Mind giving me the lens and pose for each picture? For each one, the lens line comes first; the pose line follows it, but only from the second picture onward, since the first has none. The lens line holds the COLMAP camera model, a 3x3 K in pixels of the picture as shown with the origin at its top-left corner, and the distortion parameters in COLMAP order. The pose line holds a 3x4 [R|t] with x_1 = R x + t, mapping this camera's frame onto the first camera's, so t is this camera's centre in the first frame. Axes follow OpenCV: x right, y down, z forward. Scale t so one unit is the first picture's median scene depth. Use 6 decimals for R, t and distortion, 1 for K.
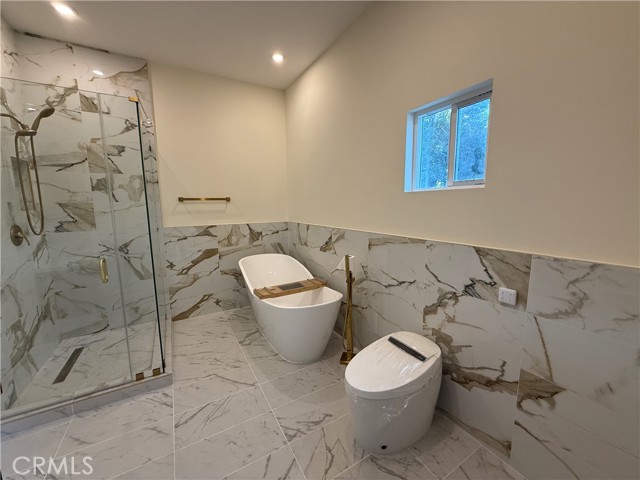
lens RADIAL K [[255.3, 0, 320.0], [0, 255.3, 240.0], [0, 0, 1]] dist [-0.000374, -0.000030]
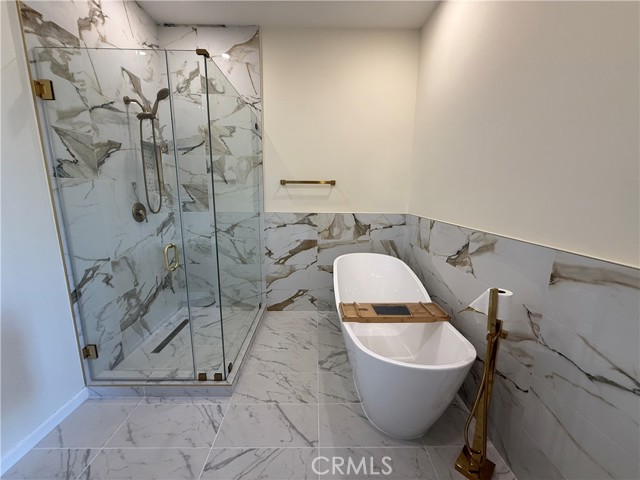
lens RADIAL K [[255.3, 0, 320.0], [0, 255.3, 240.0], [0, 0, 1]] dist [-0.000374, -0.000030]
pose [[0.871337, 0.110543, -0.478070, 0.027591], [-0.088111, 0.993706, 0.069180, -0.035664], [0.482709, -0.018155, 0.875593, 0.316370]]
